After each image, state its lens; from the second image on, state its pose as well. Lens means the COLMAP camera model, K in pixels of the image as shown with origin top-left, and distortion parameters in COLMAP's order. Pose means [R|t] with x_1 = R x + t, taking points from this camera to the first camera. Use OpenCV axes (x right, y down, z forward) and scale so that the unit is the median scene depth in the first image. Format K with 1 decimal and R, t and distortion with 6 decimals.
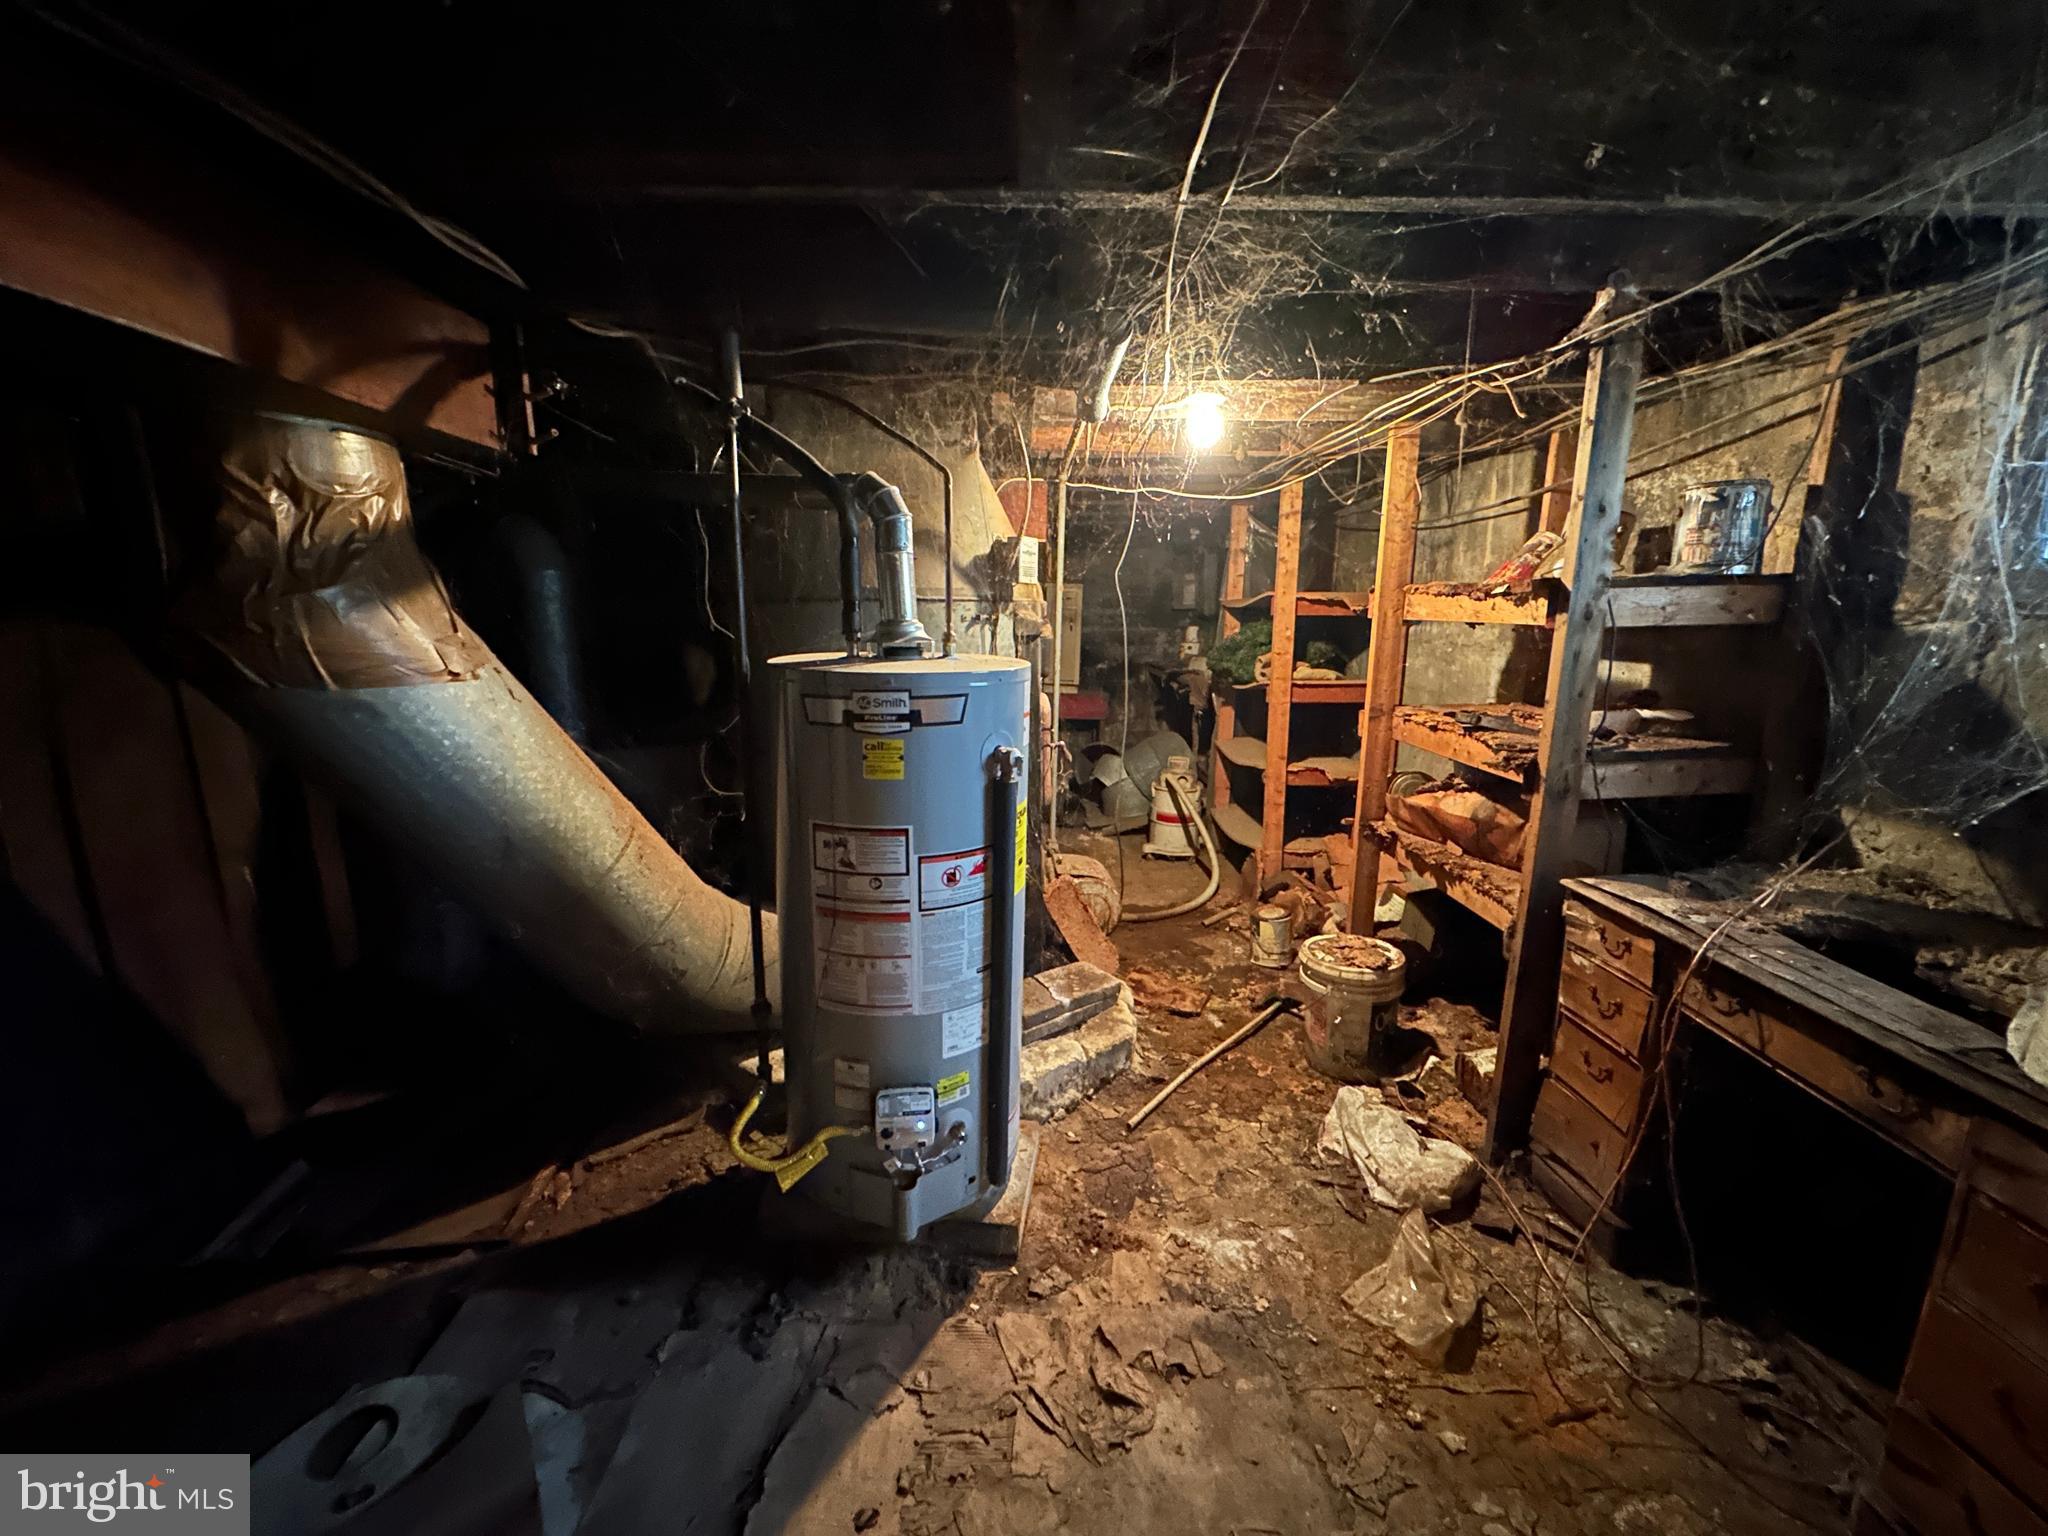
lens RADIAL K [[814.5, 0, 1022.7], [0, 814.5, 769.8], [0, 0, 1]] dist [-0.004631, 0.000972]
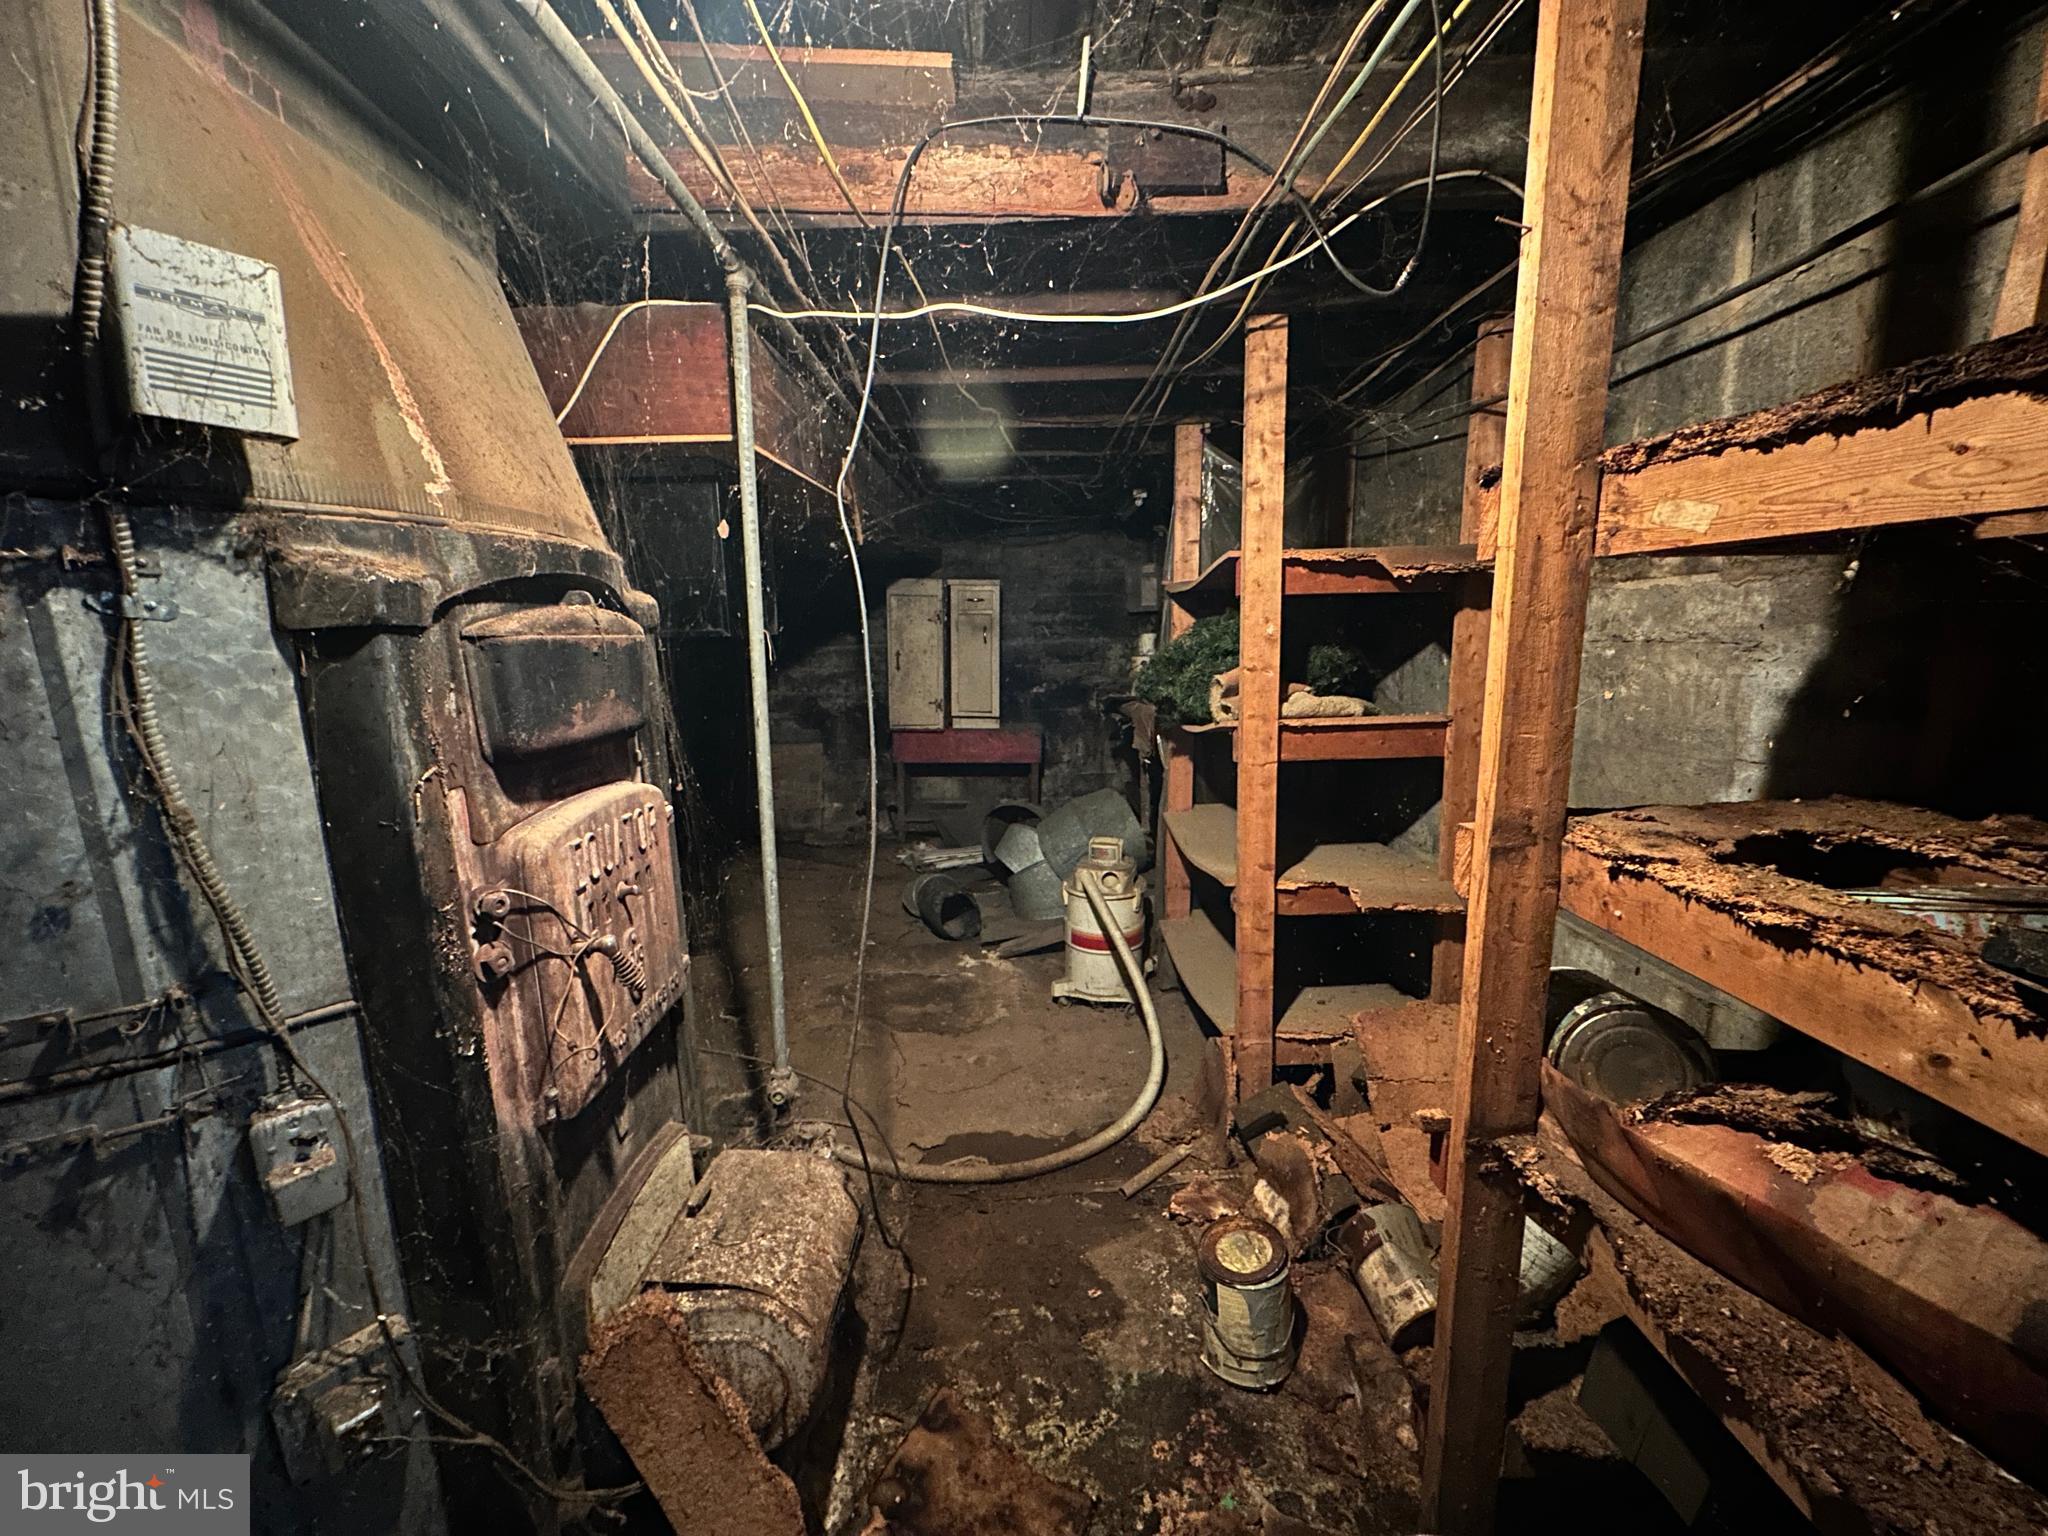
lens RADIAL K [[814.5, 0, 1026.5], [0, 814.5, 770.6], [0, 0, 1]] dist [-0.004631, 0.000972]
pose [[0.999722, -0.023463, -0.002341, 0.161751], [0.023402, 0.999459, -0.023125, -0.066011], [0.002883, 0.023064, 0.999730, 0.458473]]
